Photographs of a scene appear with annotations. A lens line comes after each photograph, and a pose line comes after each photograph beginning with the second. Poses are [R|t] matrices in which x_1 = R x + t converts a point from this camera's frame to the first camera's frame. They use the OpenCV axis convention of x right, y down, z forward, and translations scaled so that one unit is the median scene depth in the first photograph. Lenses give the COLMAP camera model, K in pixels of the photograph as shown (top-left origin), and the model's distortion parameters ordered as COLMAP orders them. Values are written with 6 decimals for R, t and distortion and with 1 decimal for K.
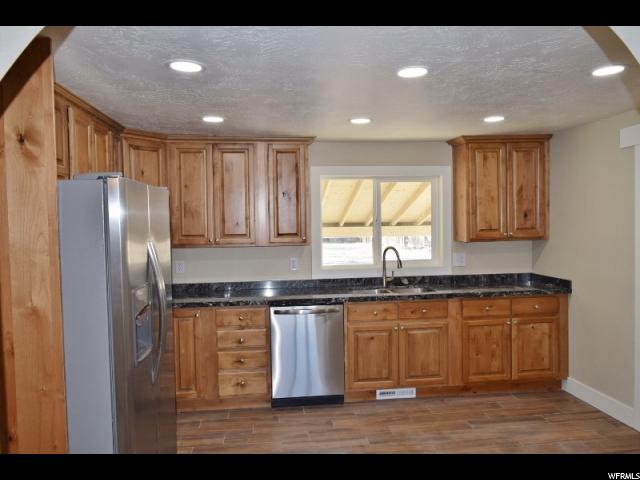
lens RADIAL K [[493.5, 0, 316.9], [0, 493.5, 239.7], [0, 0, 1]] dist [-0.009937, -0.003326]
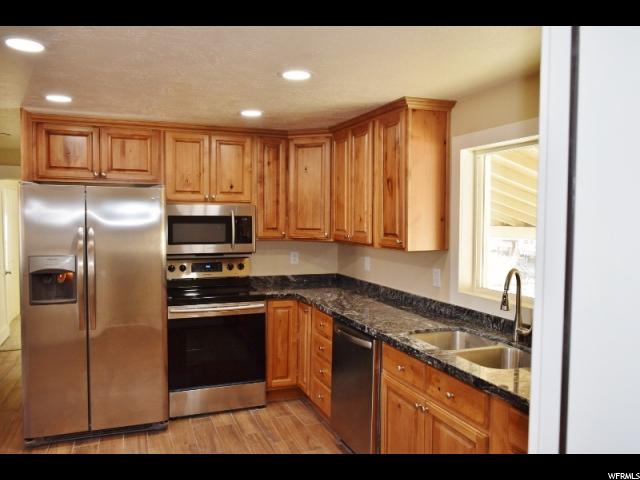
lens RADIAL K [[493.5, 0, 316.9], [0, 493.5, 239.7], [0, 0, 1]] dist [-0.009937, -0.003326]
pose [[0.252116, 0.062712, -0.965663, 0.662384], [-0.050099, 0.997406, 0.051694, -0.037169], [0.966399, 0.035346, 0.254604, 0.718481]]
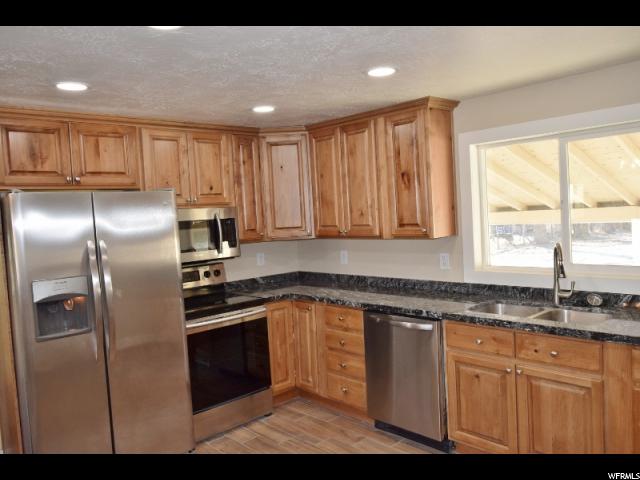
lens RADIAL K [[493.5, 0, 316.9], [0, 493.5, 239.7], [0, 0, 1]] dist [-0.009937, -0.003326]
pose [[0.588926, 0.025477, -0.807785, 0.520982], [0.013323, 0.999061, 0.041223, -0.022083], [0.808077, -0.035040, 0.588034, 0.413170]]
